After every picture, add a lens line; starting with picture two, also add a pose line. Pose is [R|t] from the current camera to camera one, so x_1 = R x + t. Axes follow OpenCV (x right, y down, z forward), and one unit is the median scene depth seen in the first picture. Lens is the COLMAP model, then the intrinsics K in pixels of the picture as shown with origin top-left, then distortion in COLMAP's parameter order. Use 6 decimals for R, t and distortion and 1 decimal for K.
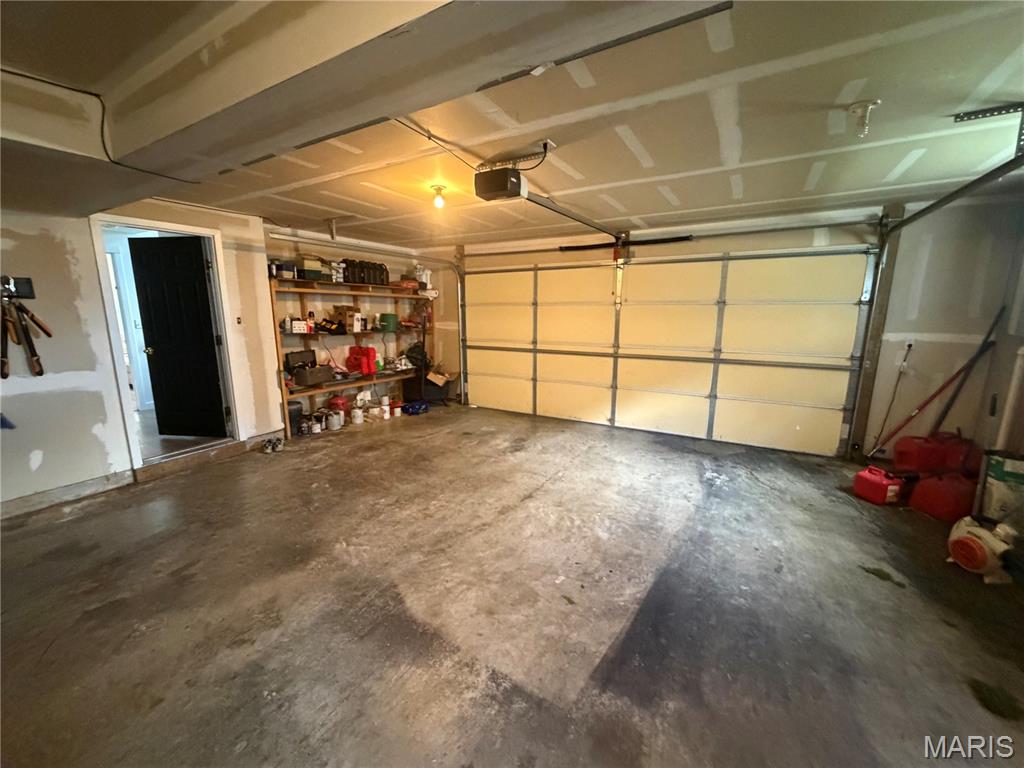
lens RADIAL K [[407.9, 0, 507.5], [0, 407.9, 382.6], [0, 0, 1]] dist [-0.002374, 0.000151]
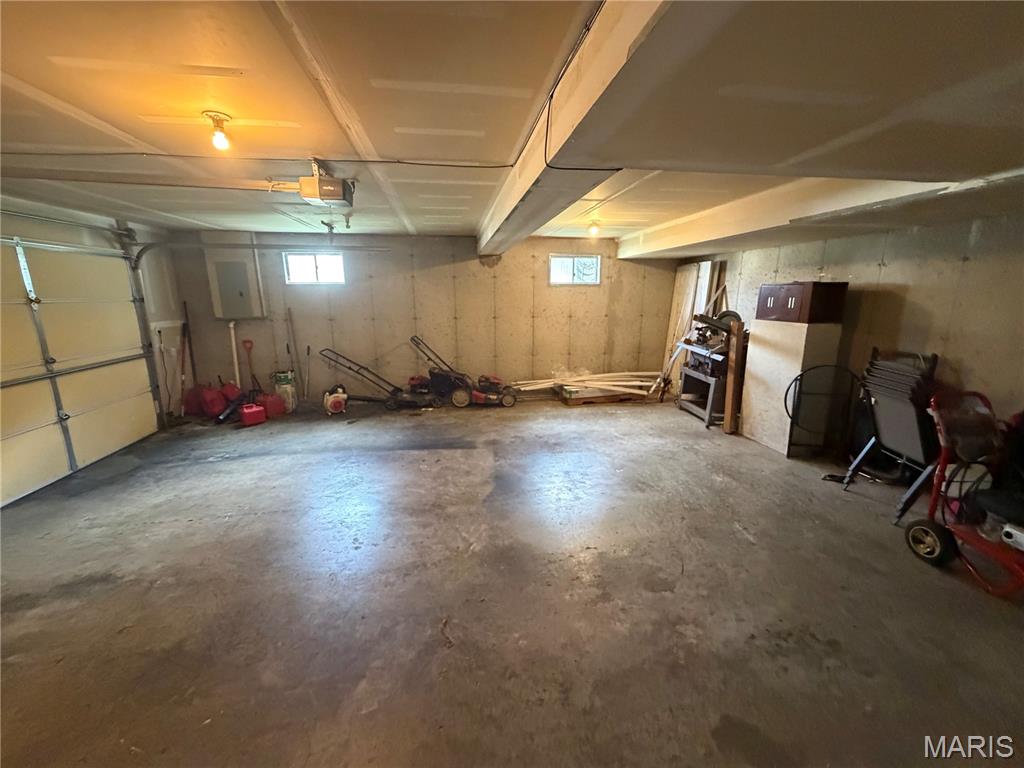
lens RADIAL K [[407.9, 0, 507.7], [0, 407.9, 382.1], [0, 0, 1]] dist [-0.002374, 0.000151]
pose [[-0.625899, -0.165358, 0.762173, -0.776599], [0.144005, 0.935958, 0.321319, -0.199695], [-0.766494, 0.310869, -0.562003, 0.921655]]
